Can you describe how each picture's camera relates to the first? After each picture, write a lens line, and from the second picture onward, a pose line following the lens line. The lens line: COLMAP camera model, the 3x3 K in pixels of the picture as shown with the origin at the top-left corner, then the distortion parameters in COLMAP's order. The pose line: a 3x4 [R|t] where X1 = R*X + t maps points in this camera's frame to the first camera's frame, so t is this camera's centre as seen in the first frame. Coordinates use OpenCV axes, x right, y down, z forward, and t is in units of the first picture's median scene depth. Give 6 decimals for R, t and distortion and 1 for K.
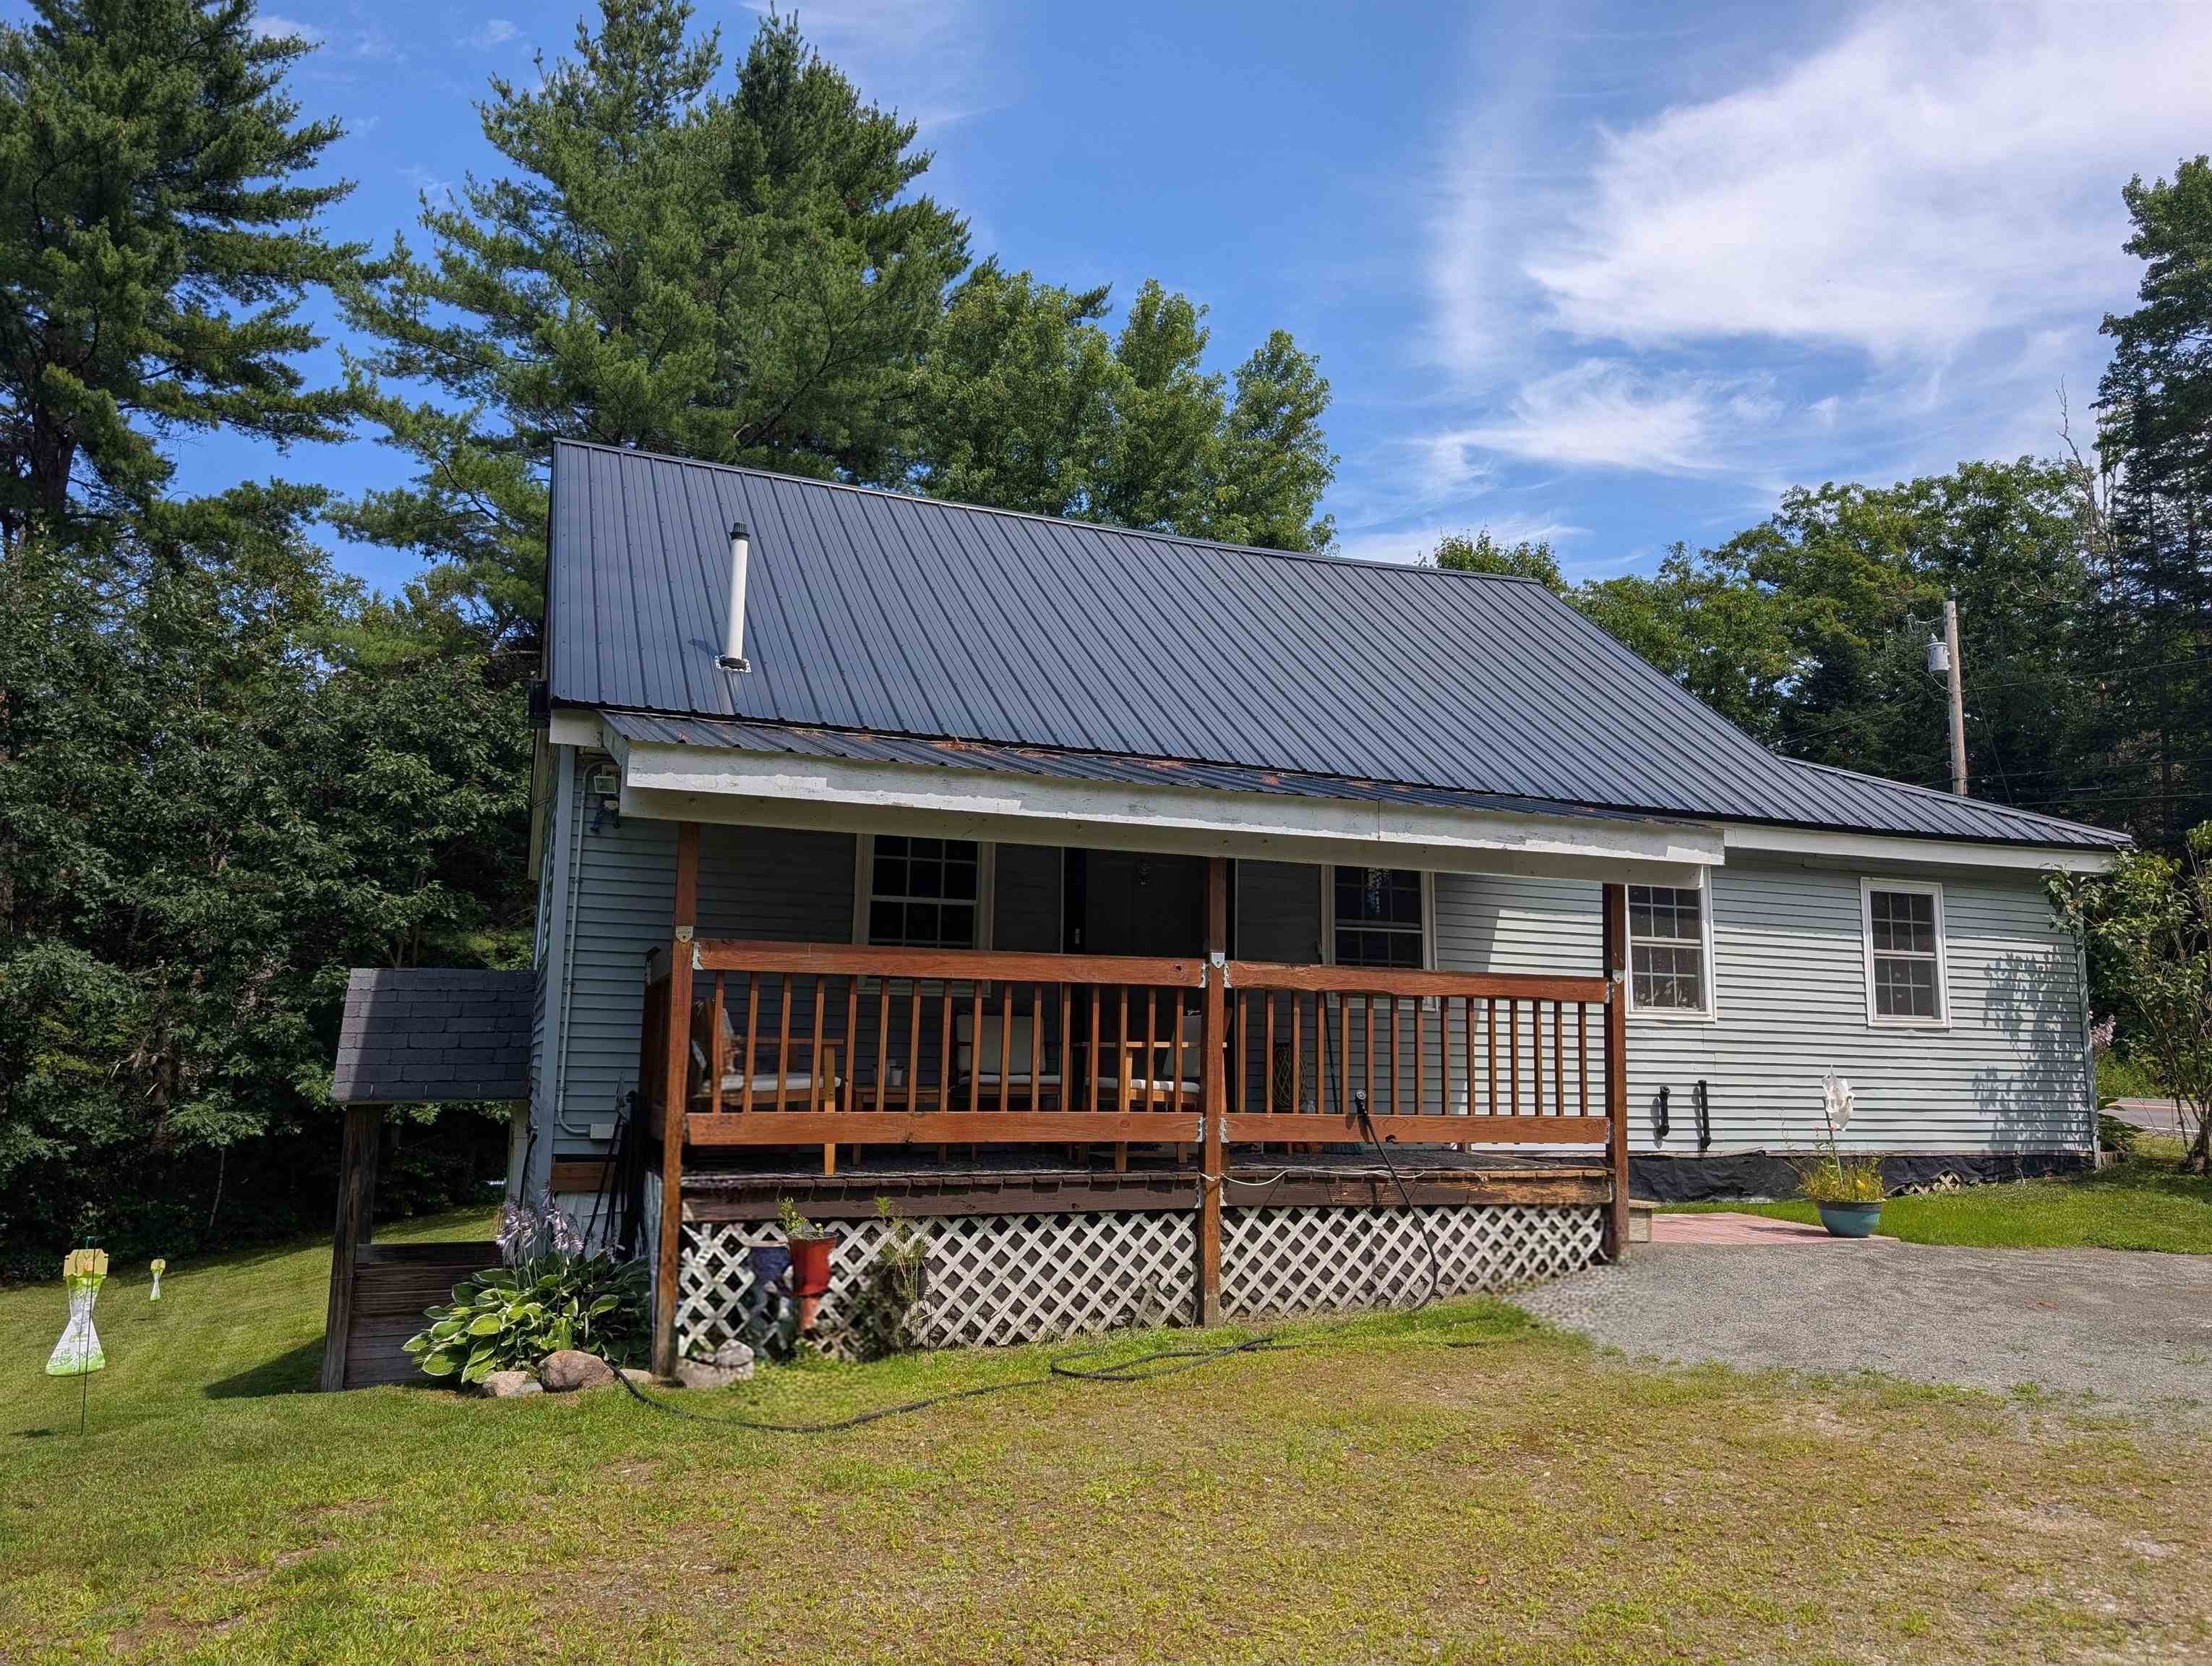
lens RADIAL K [[1594.5, 0, 1109.9], [0, 1594.5, 826.8], [0, 0, 1]] dist [0.021424, -0.011609]
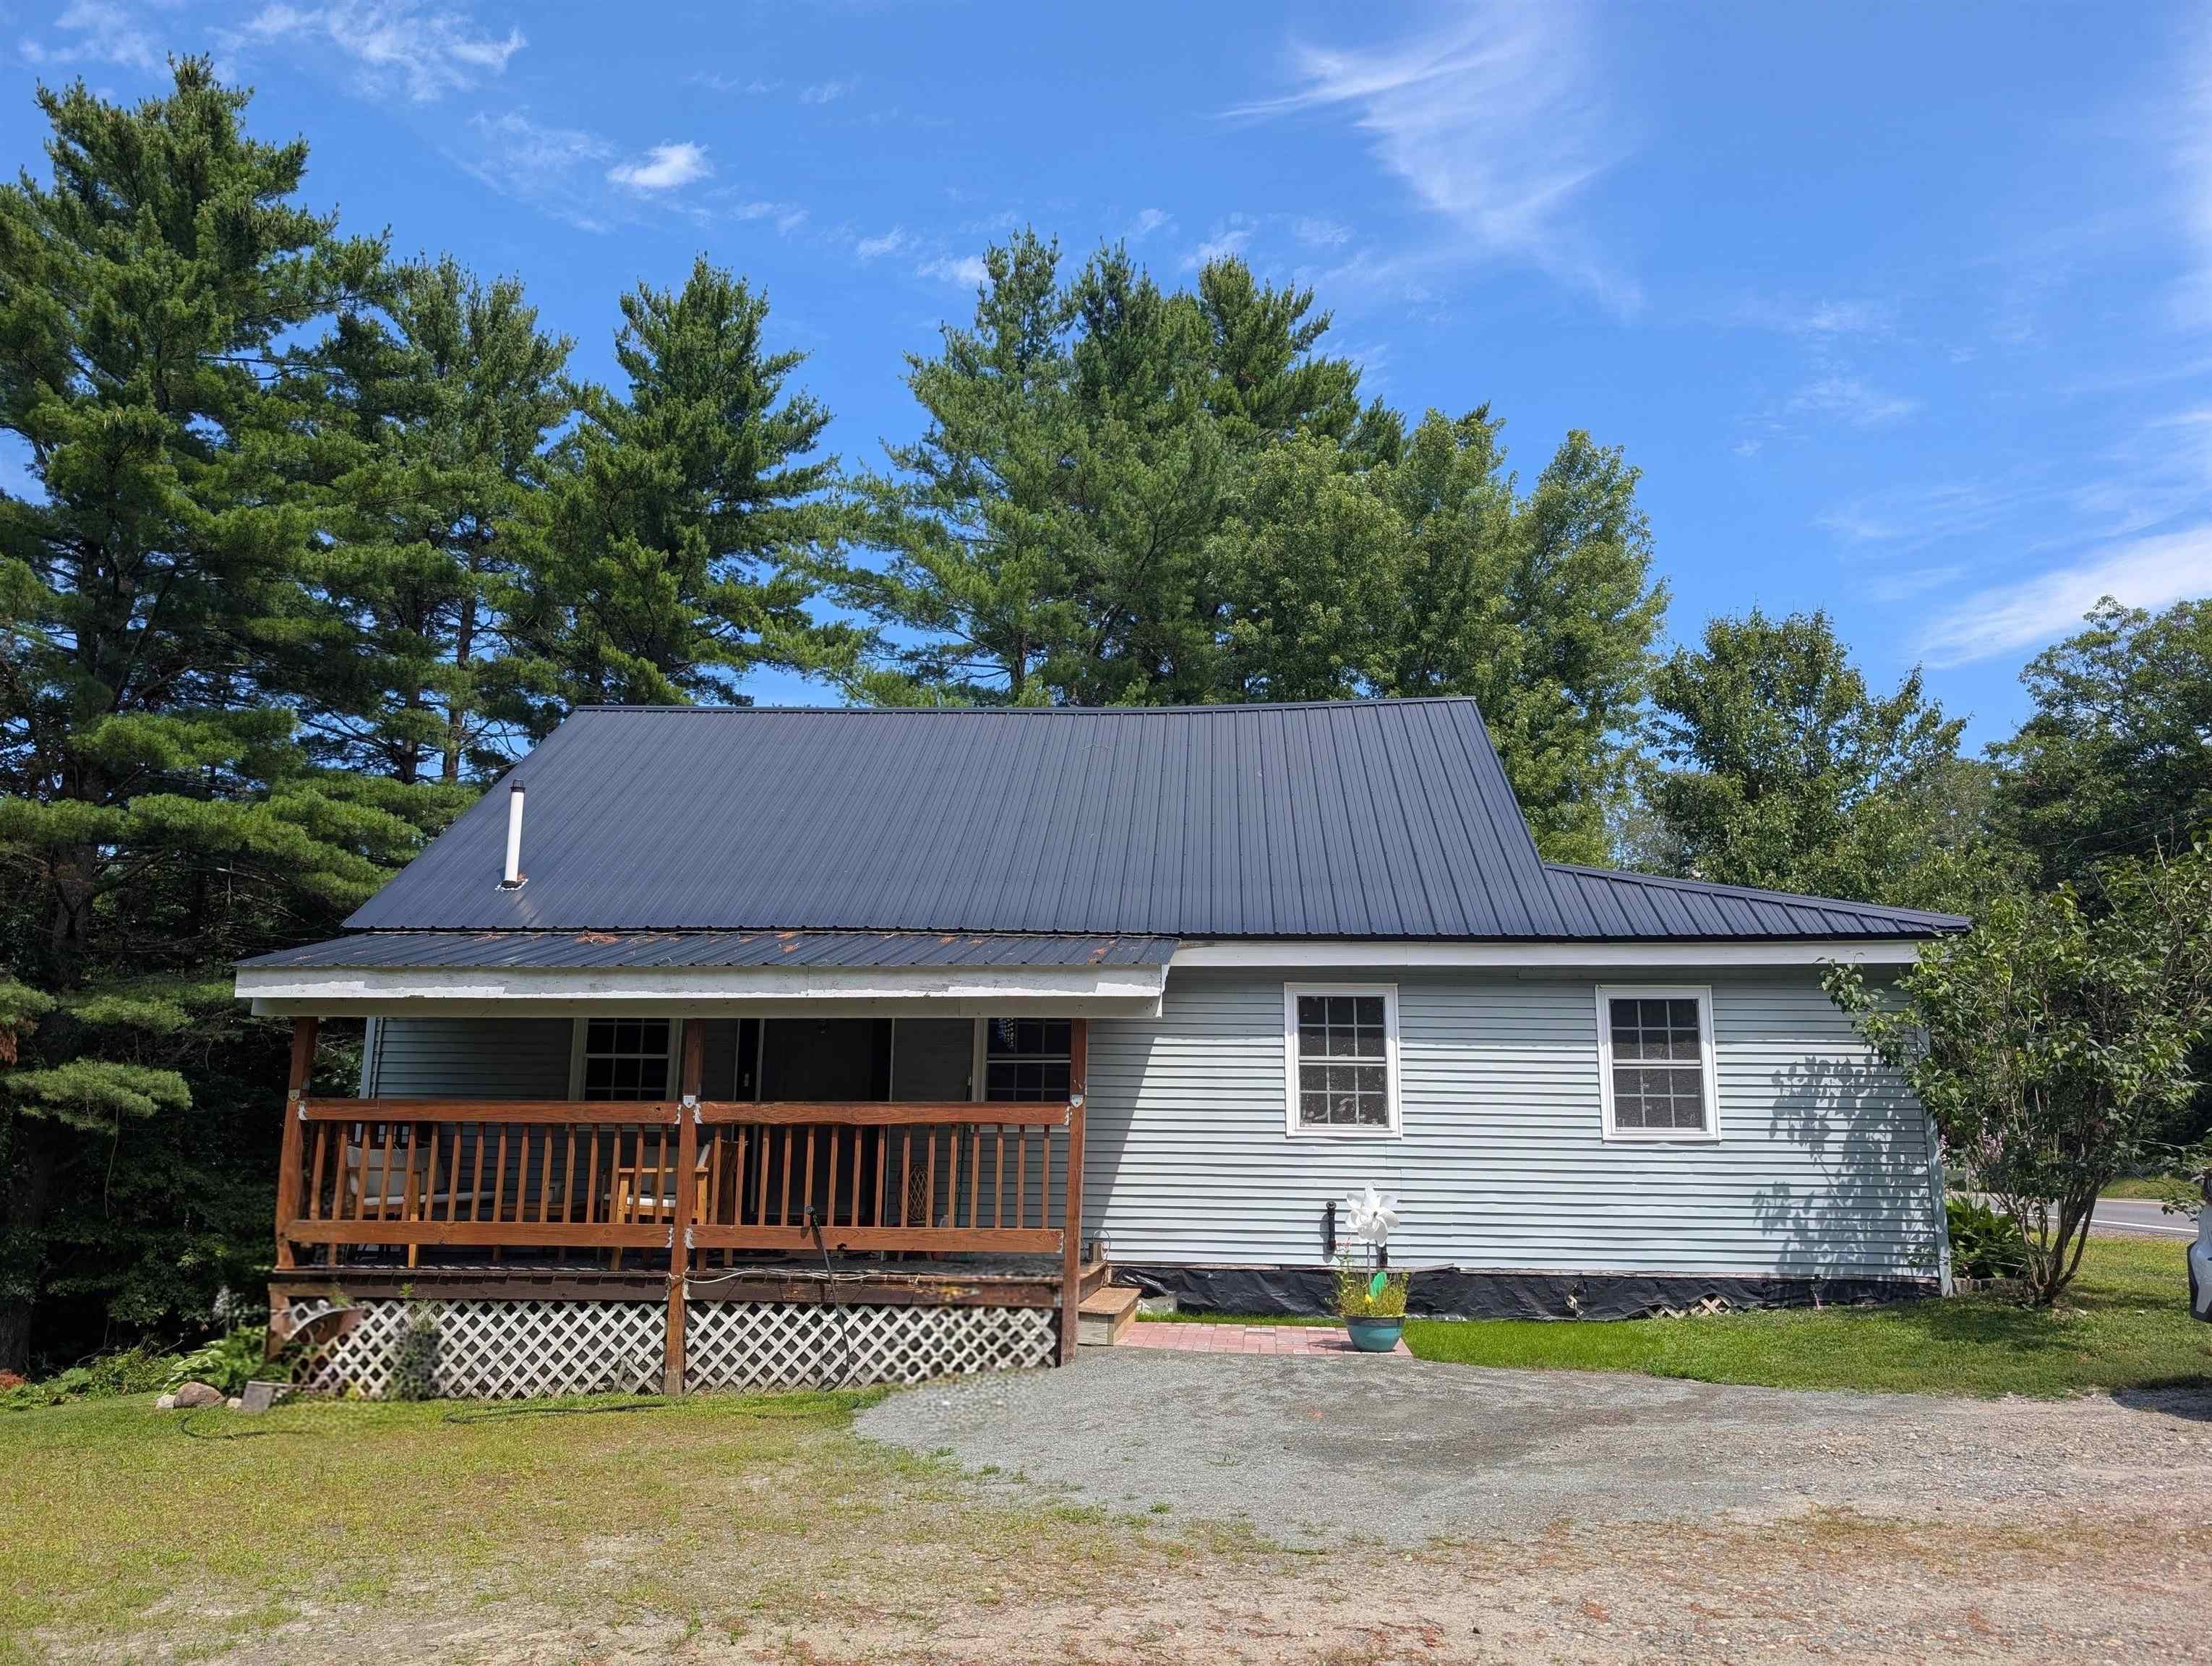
lens RADIAL K [[1594.5, 0, 1128.0], [0, 1594.5, 839.9], [0, 0, 1]] dist [0.021424, -0.011609]
pose [[0.905224, -0.092459, -0.414753, 0.797715], [0.066392, 0.994828, -0.076869, -0.001115], [0.419715, 0.042047, 0.906681, -0.007272]]
